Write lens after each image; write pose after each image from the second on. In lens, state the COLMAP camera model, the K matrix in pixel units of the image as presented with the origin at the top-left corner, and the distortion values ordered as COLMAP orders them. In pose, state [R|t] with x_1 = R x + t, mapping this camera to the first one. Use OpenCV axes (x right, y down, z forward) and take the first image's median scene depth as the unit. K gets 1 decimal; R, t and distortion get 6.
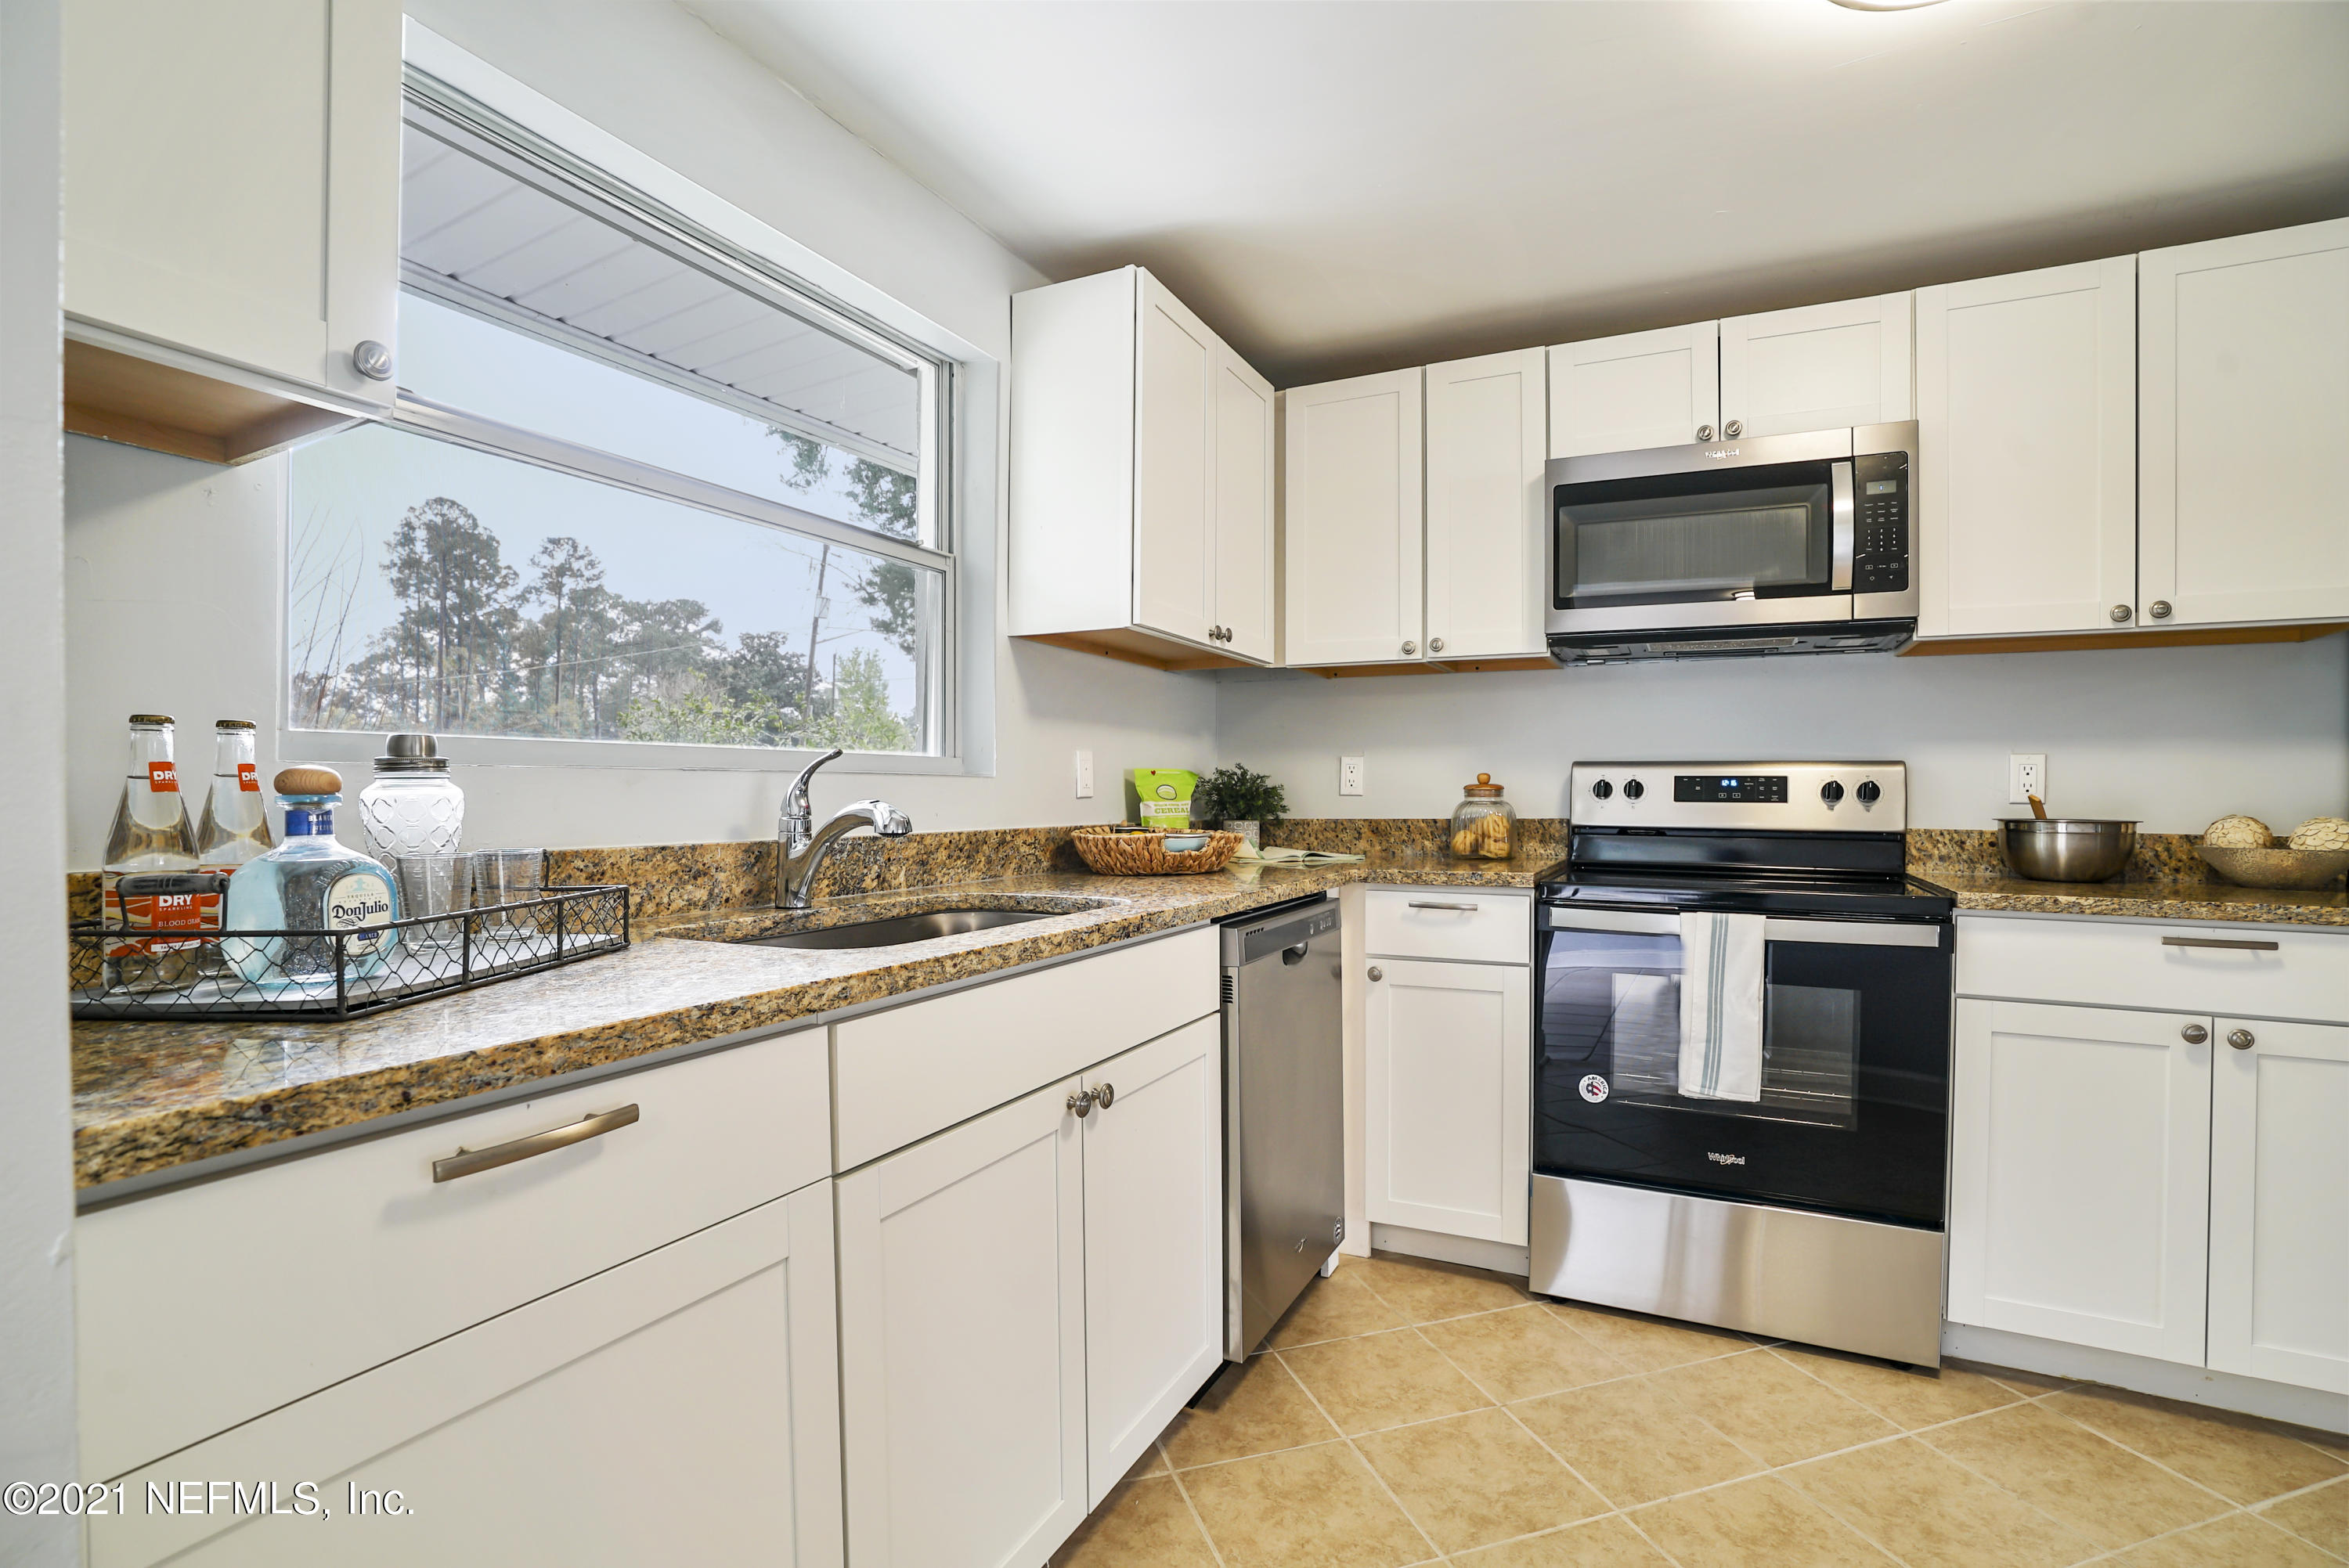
lens RADIAL K [[1086.3, 0, 1169.0], [0, 1086.3, 796.8], [0, 0, 1]] dist [-0.068809, 0.025932]
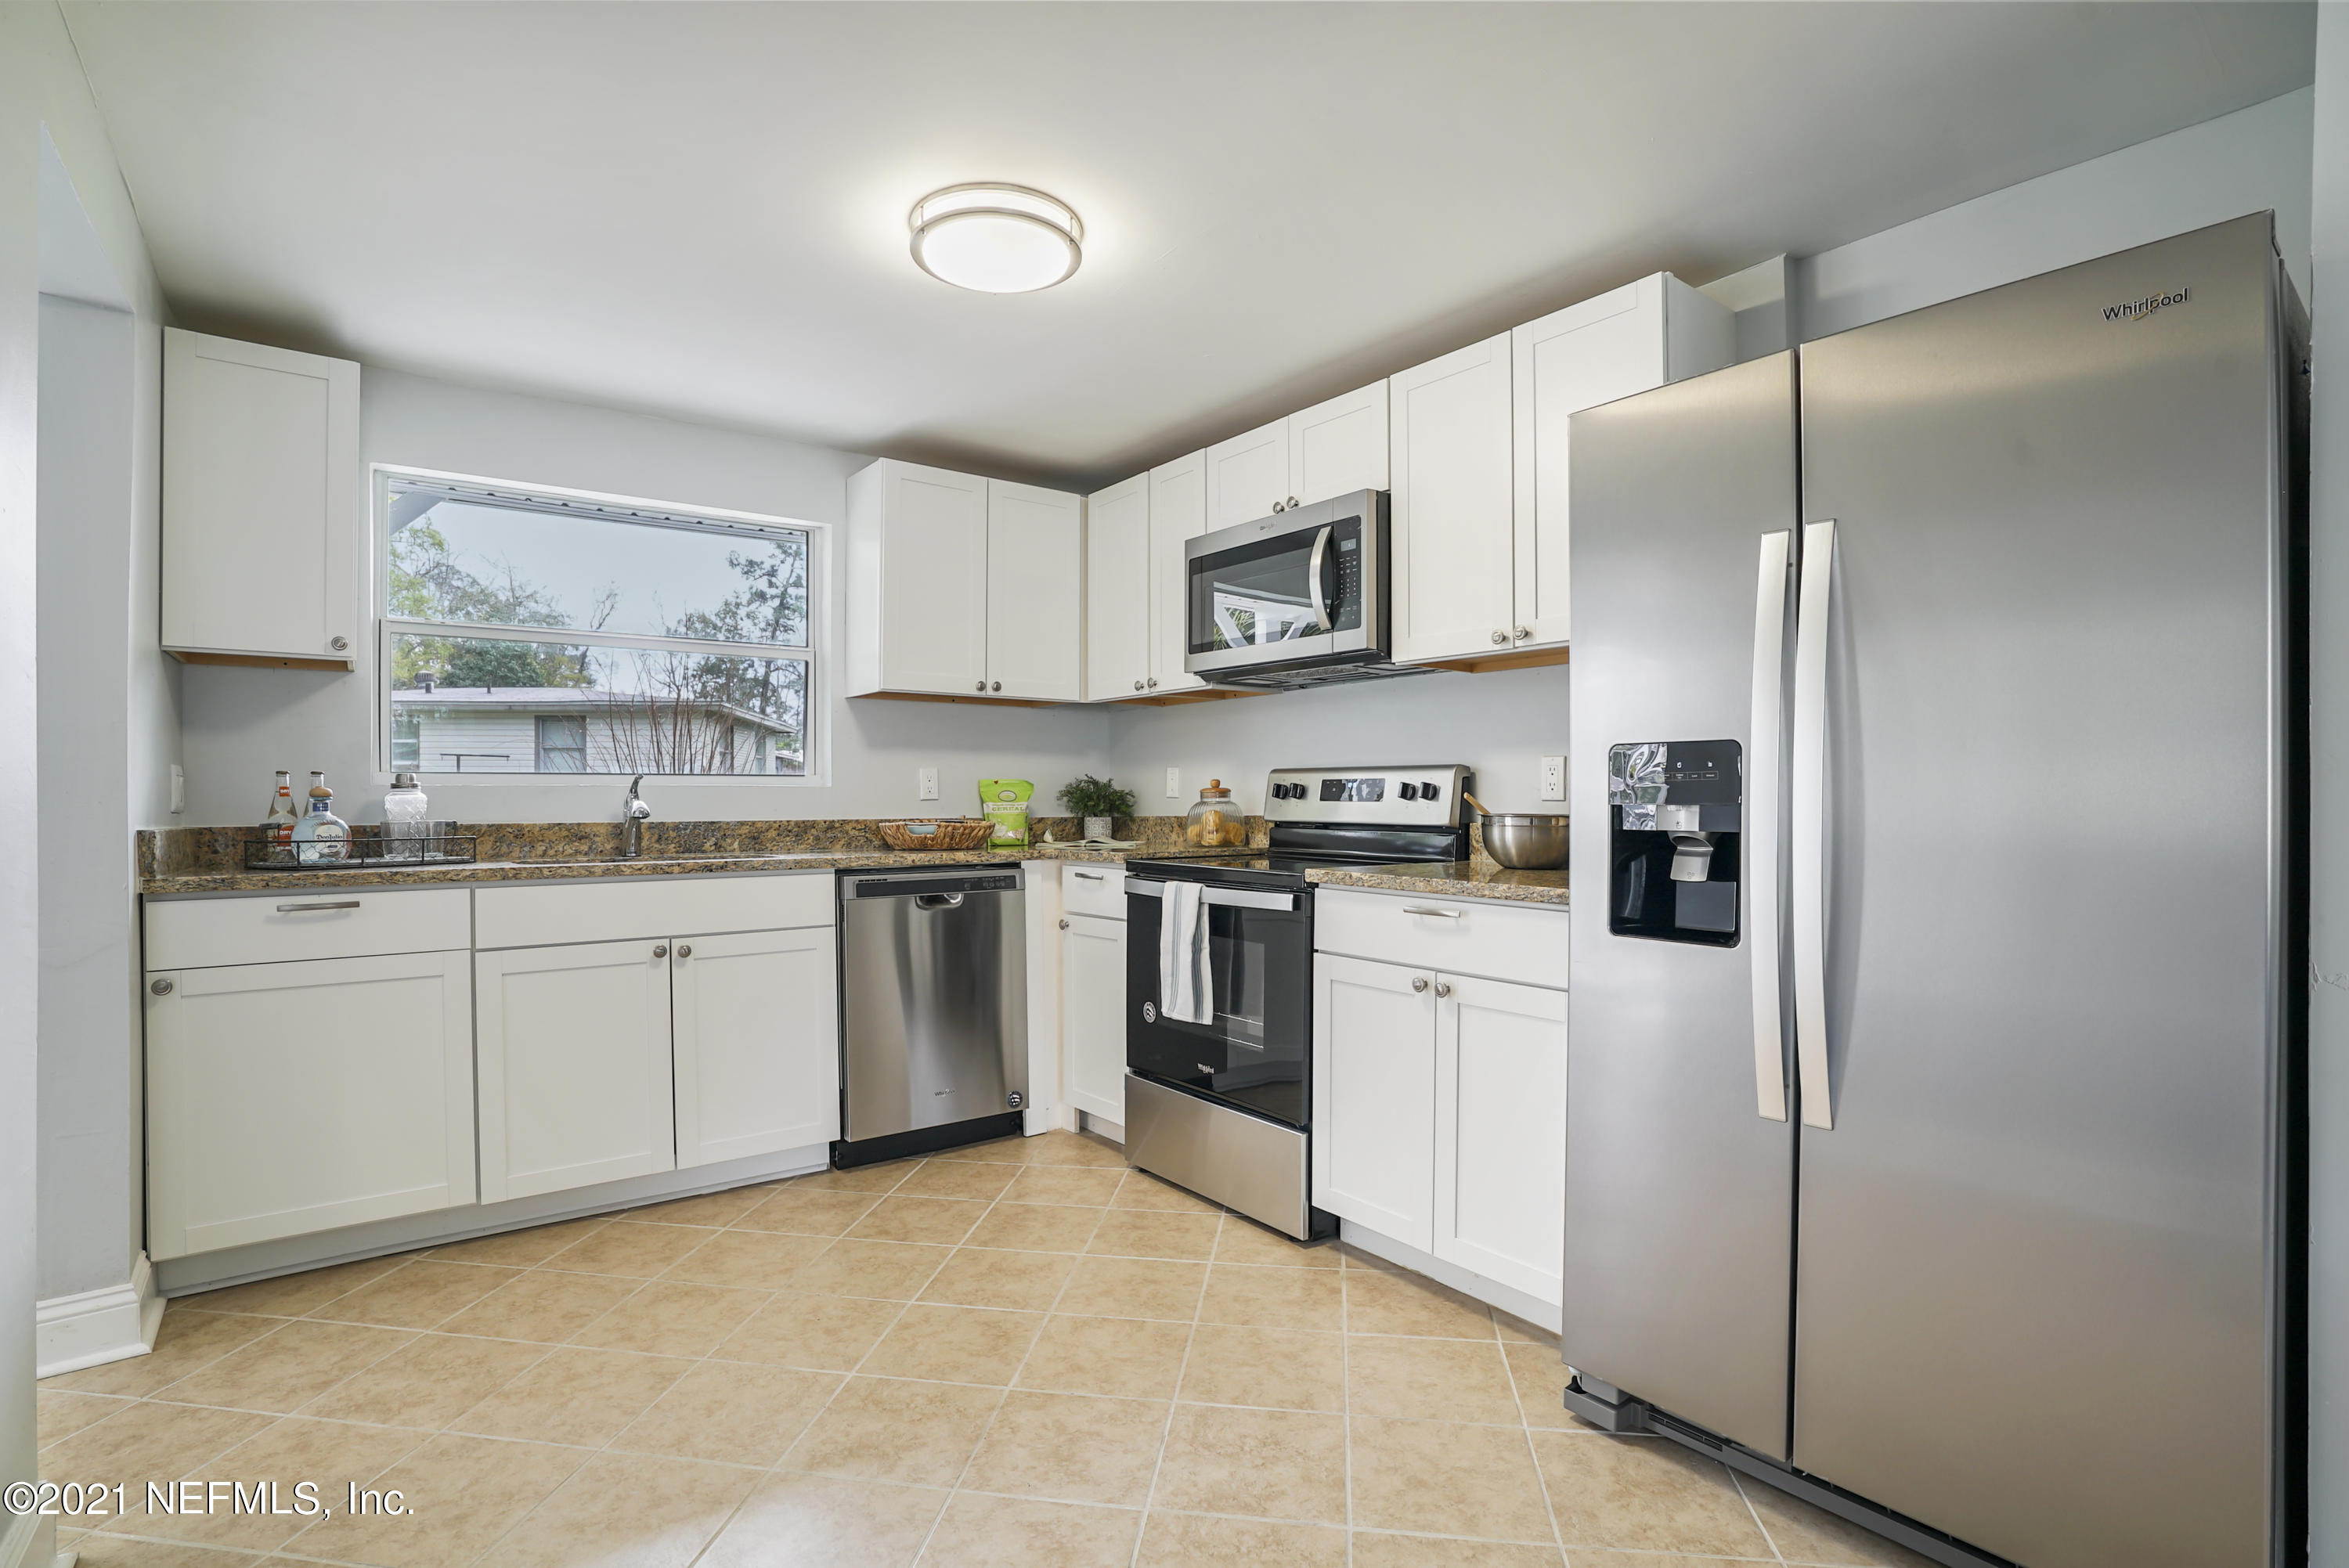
lens RADIAL K [[1111.4, 0, 1162.6], [0, 1111.4, 800.5], [0, 0, 1]] dist [-0.069971, 0.028713]
pose [[0.896699, -0.004746, -0.442616, 1.074949], [0.003299, 0.999986, -0.004040, 0.010762], [0.442629, 0.002162, 0.896702, -0.262841]]
